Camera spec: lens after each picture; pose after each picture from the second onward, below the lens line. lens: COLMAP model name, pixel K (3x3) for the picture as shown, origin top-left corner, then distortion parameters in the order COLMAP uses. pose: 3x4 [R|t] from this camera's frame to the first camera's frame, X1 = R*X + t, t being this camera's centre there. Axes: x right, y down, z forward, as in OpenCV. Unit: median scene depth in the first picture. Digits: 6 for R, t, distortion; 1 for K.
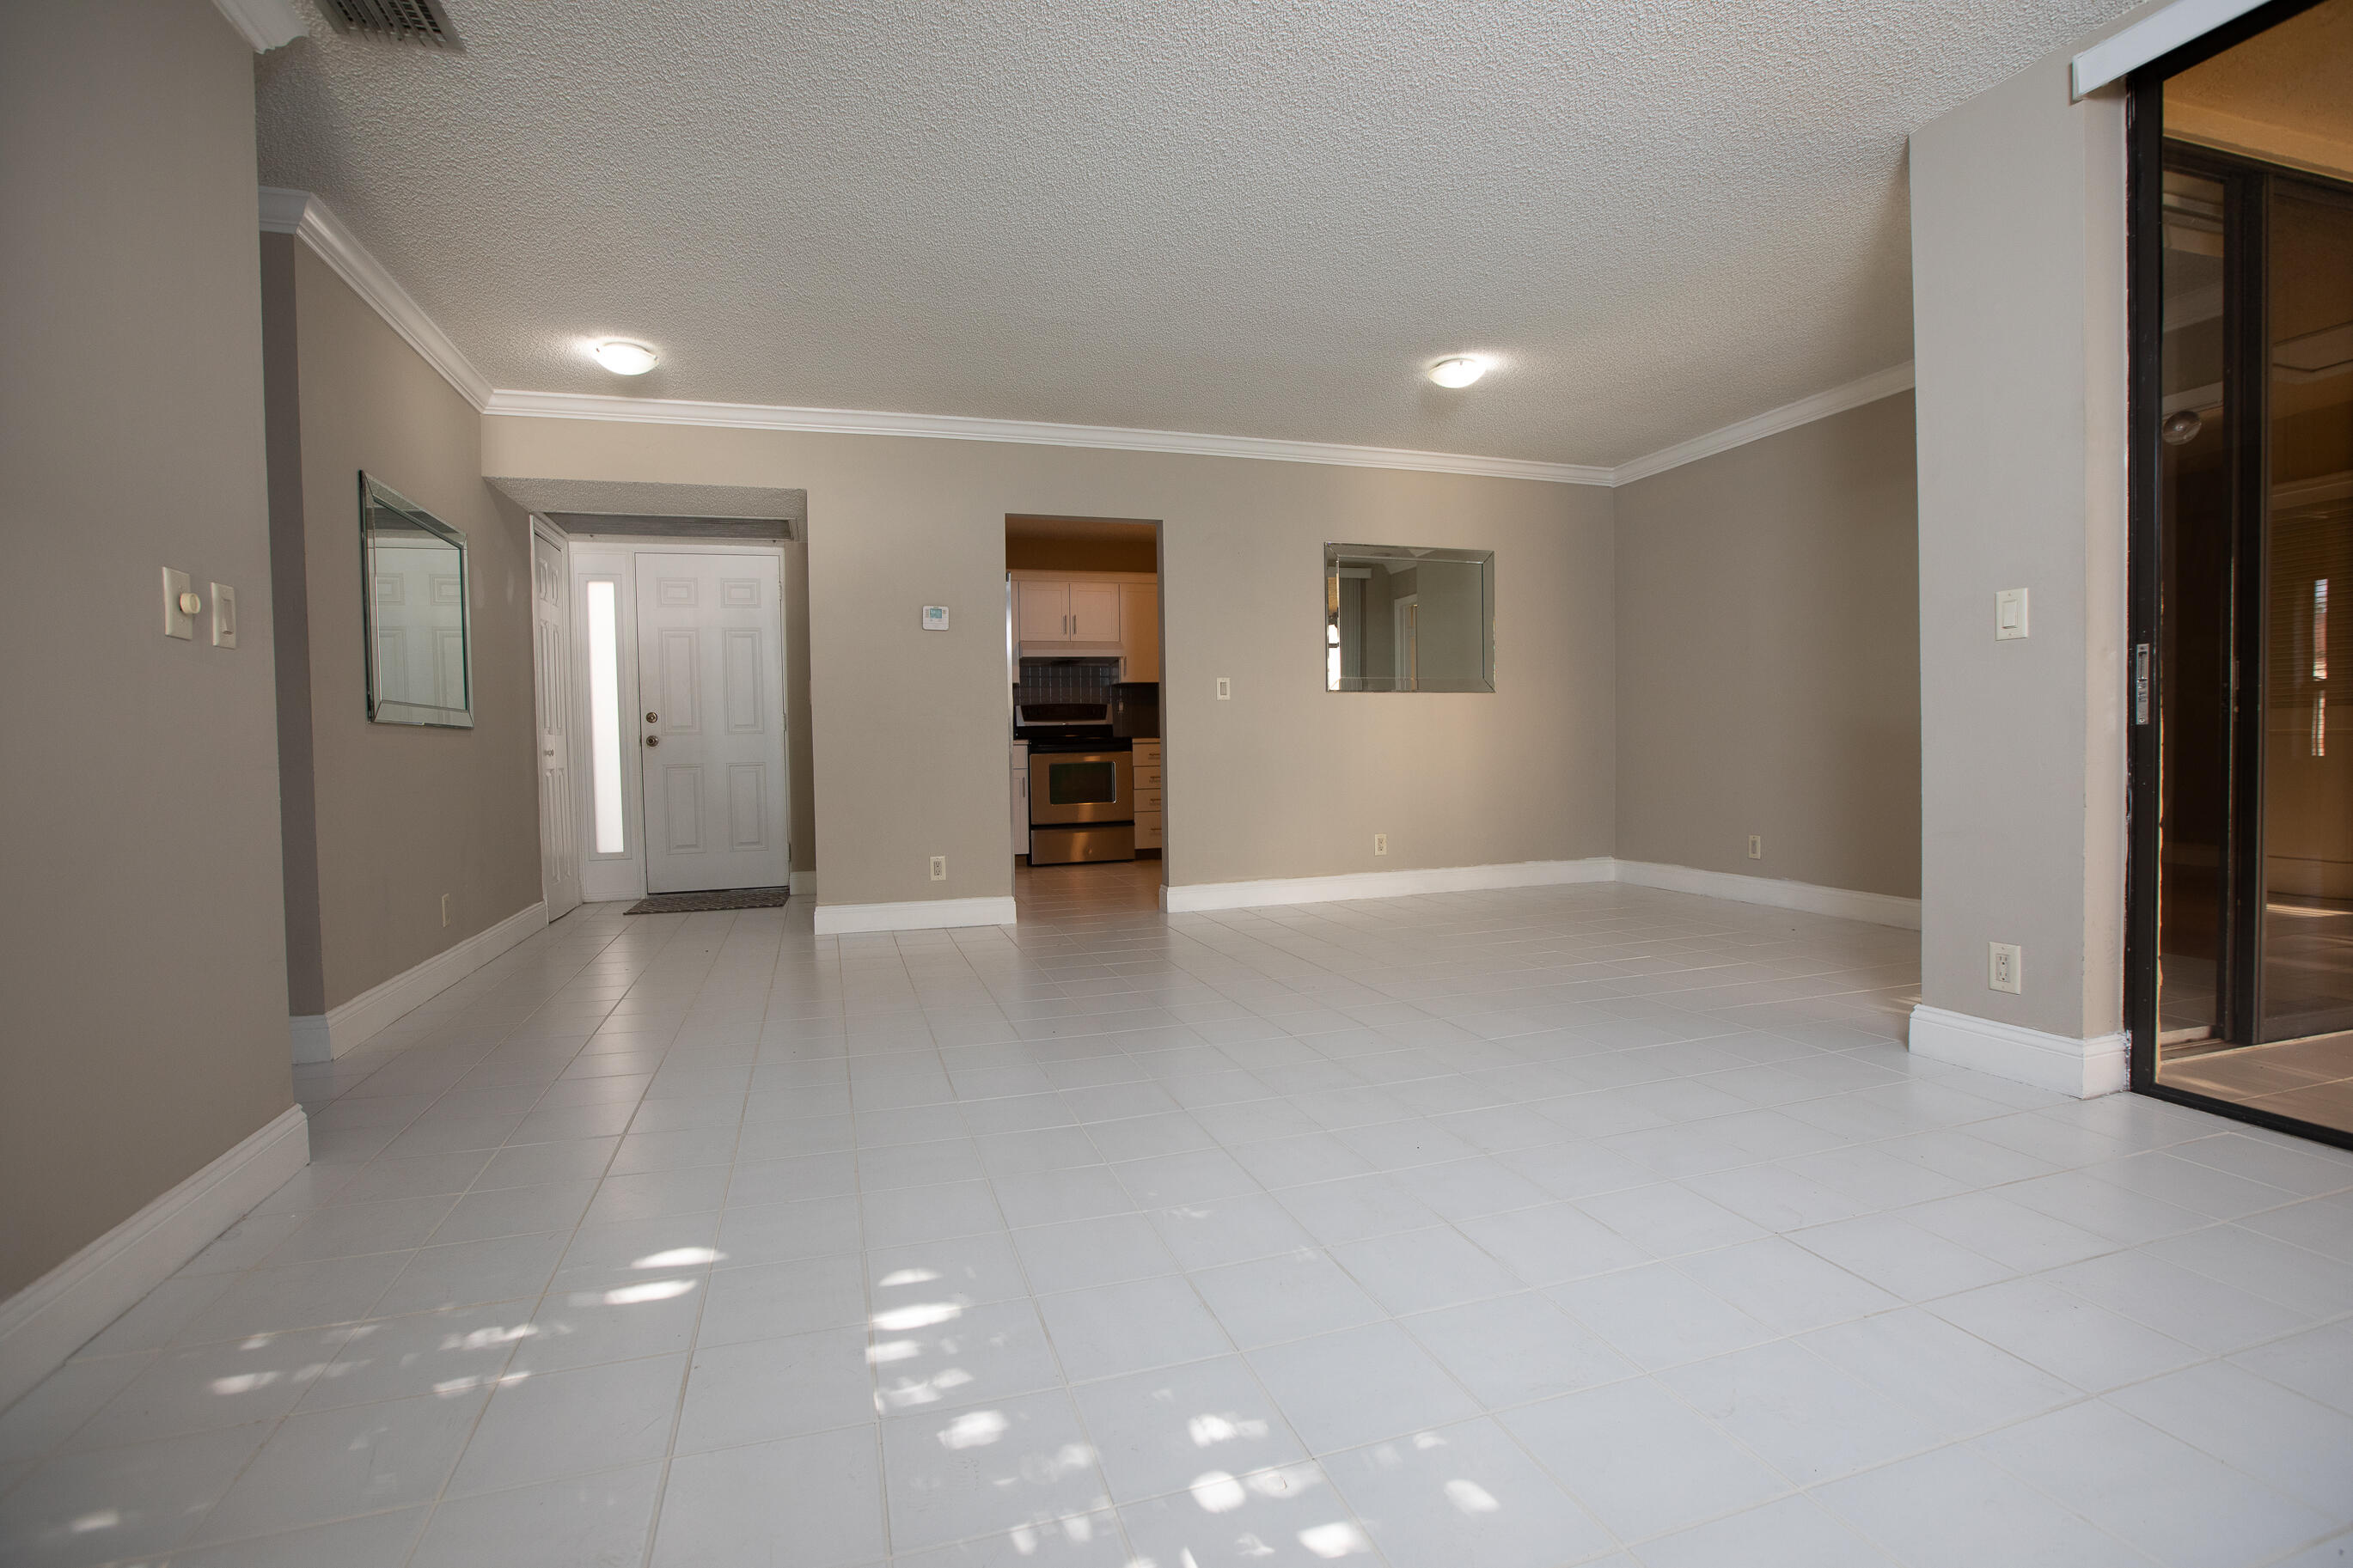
lens RADIAL K [[1085.8, 0, 1176.5], [0, 1085.8, 784.0], [0, 0, 1]] dist [-0.028999, 0.000218]
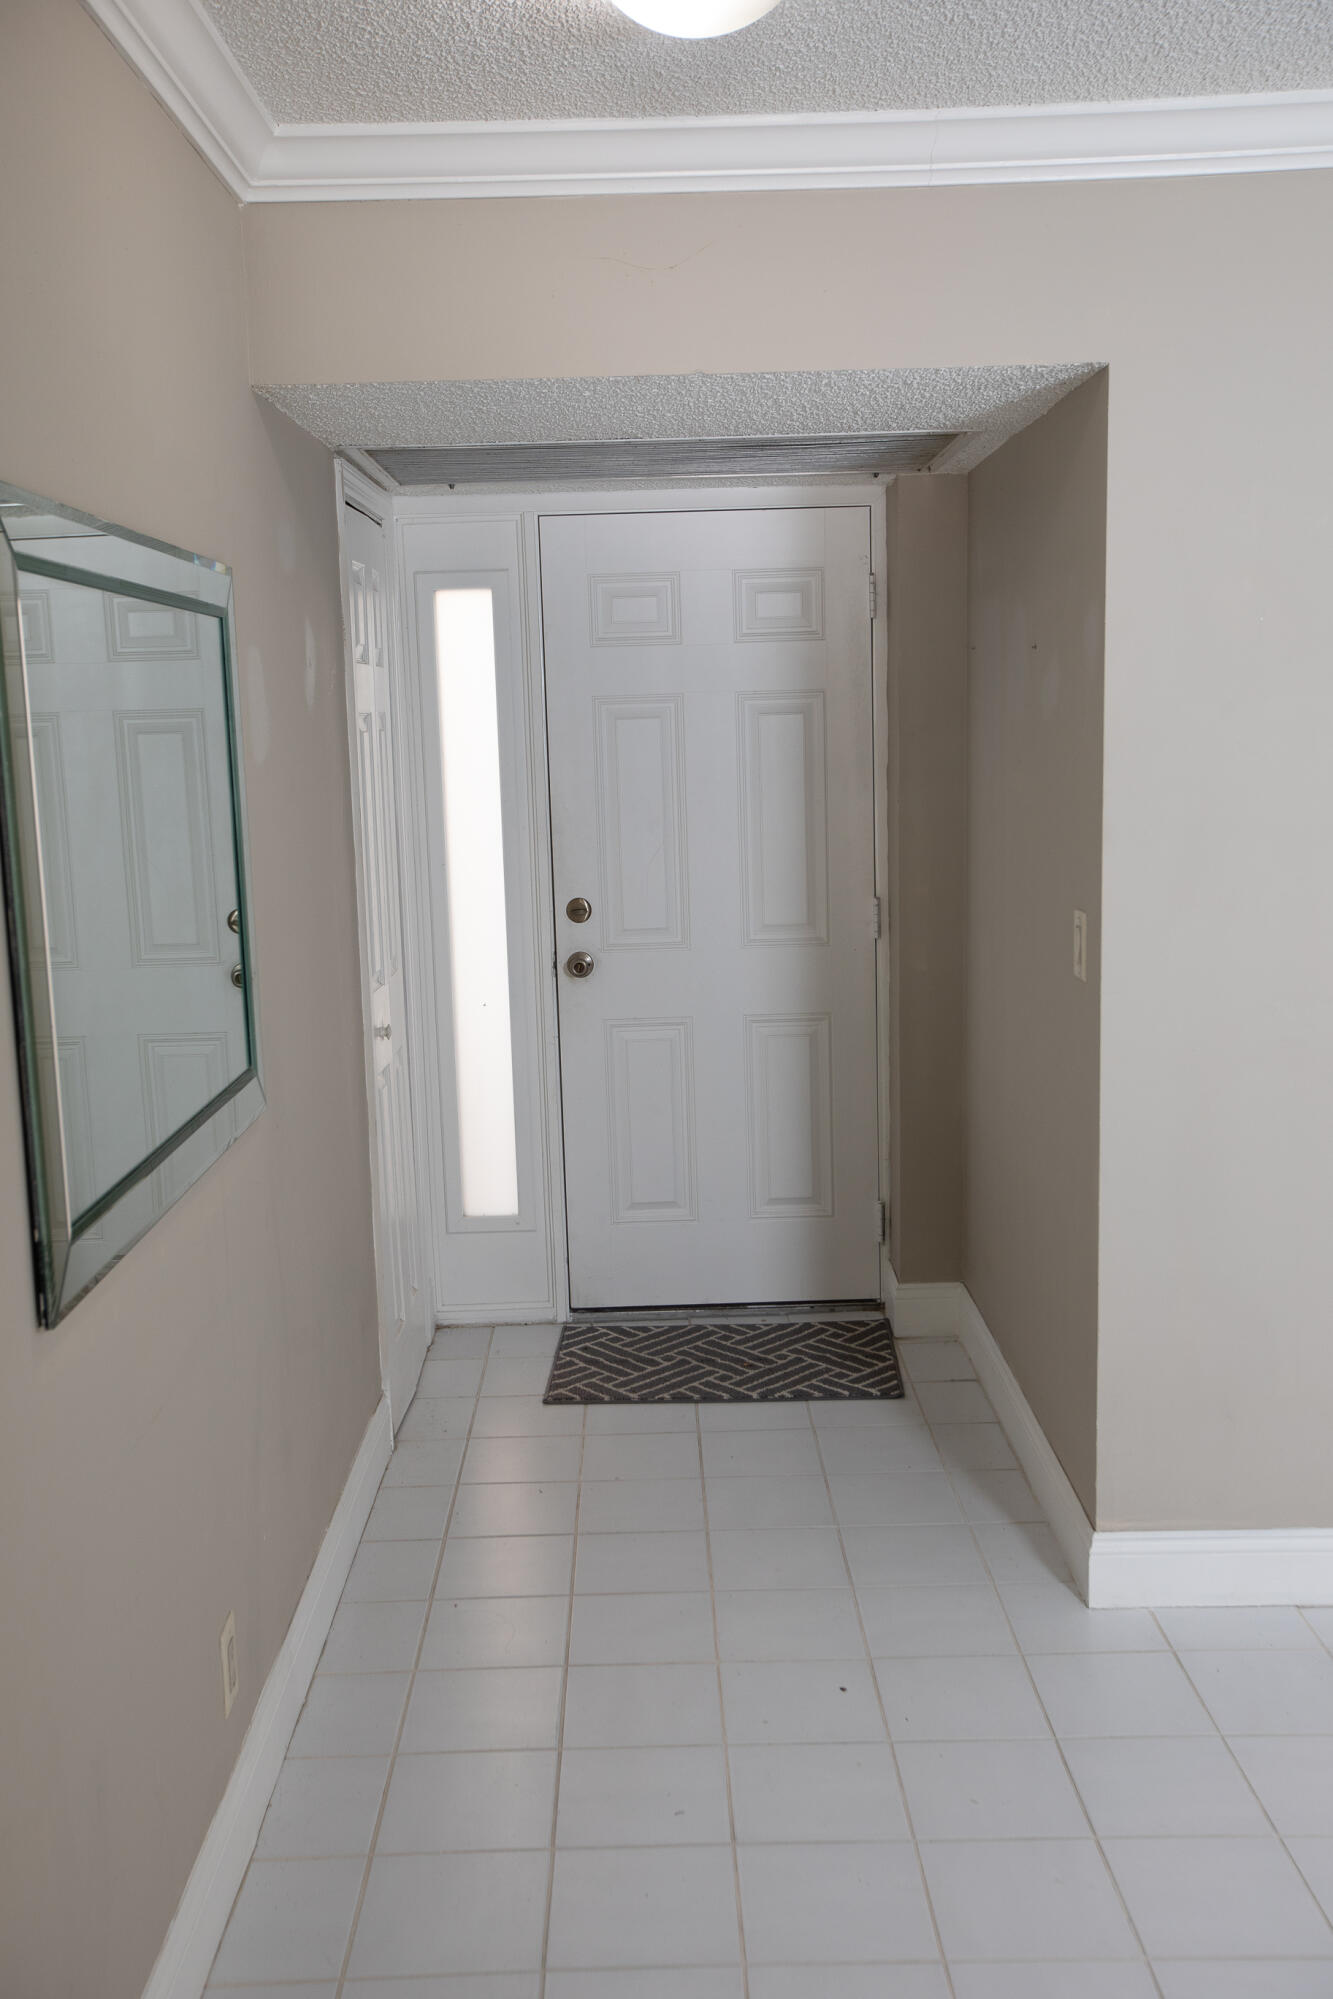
lens RADIAL K [[1864.0, 0, 664.7], [0, 1864.0, 991.4], [0, 0, 1]] dist [-0.032792, 0.181545]
pose [[0.957699, 0.032044, -0.285983, -0.282763], [0.004352, 0.992055, 0.125734, -0.140585], [0.287740, -0.121659, 0.949950, 0.361244]]
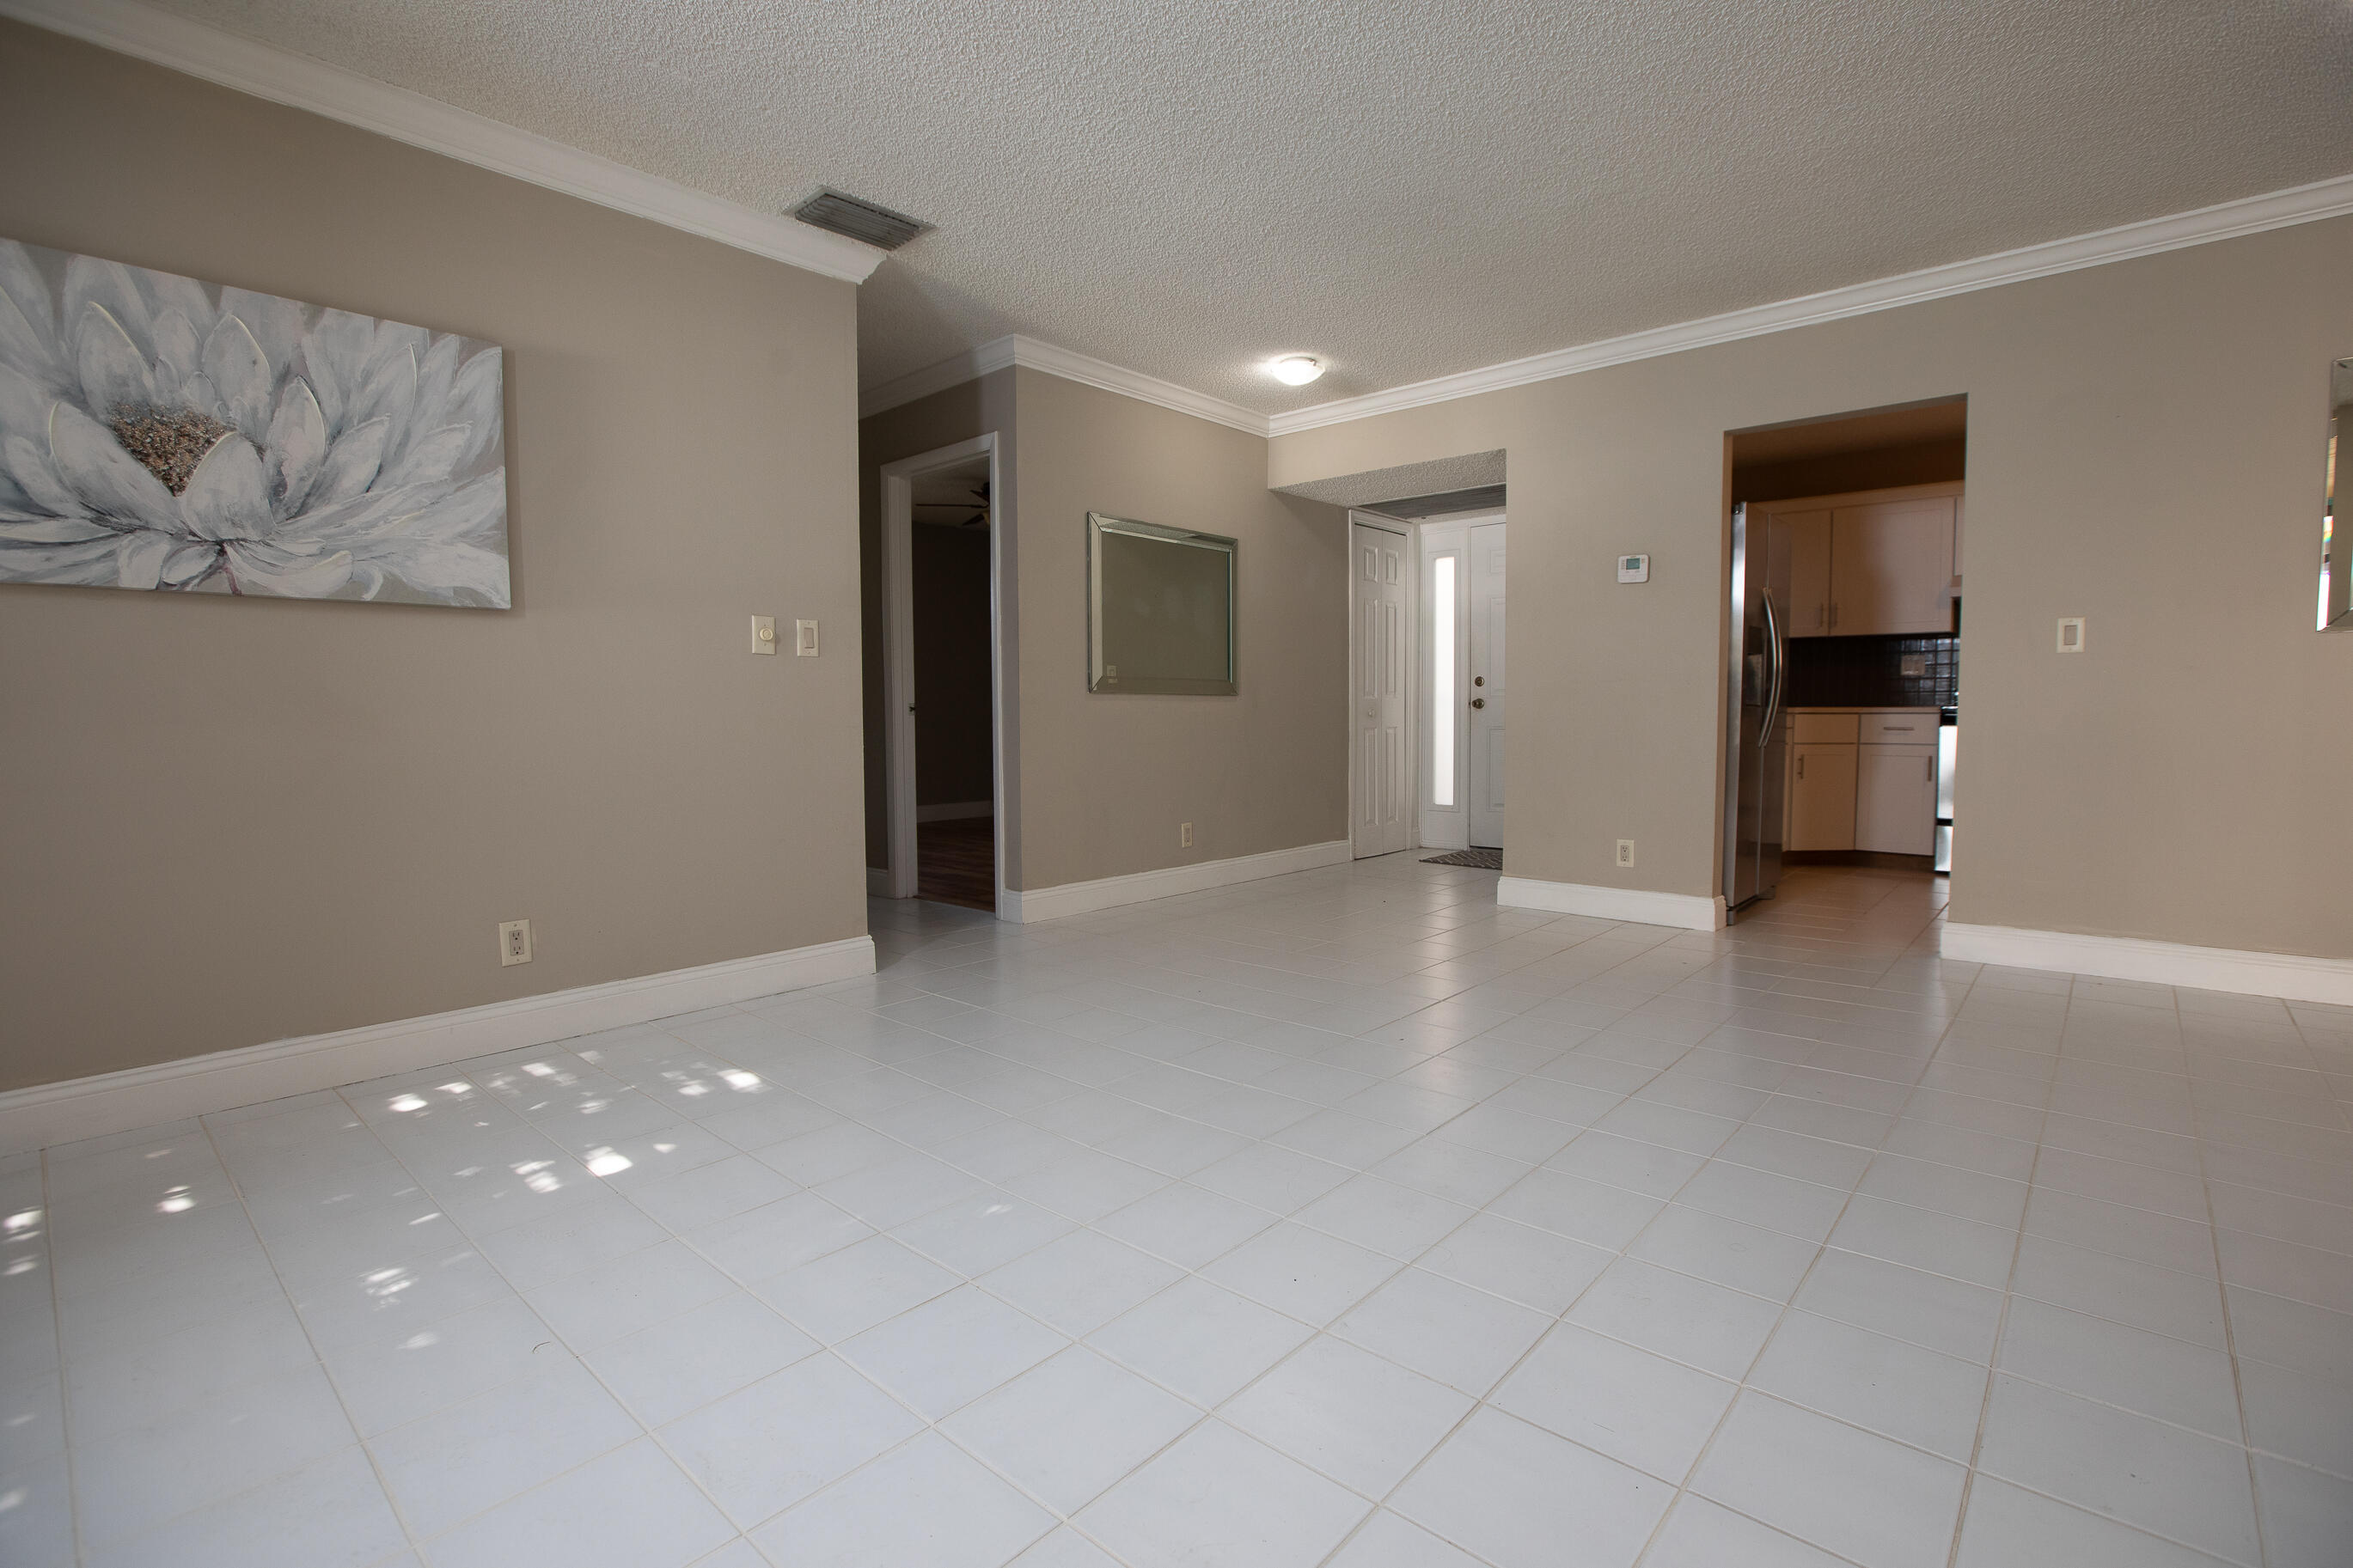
lens RADIAL K [[1112.4, 0, 1210.8], [0, 1112.4, 774.3], [0, 0, 1]] dist [-0.003516, 0.000742]
pose [[0.534244, 0.064235, -0.842886, 0.348340], [-0.035764, 0.997934, 0.053382, -0.022412], [0.844574, 0.001626, 0.535437, 0.219300]]
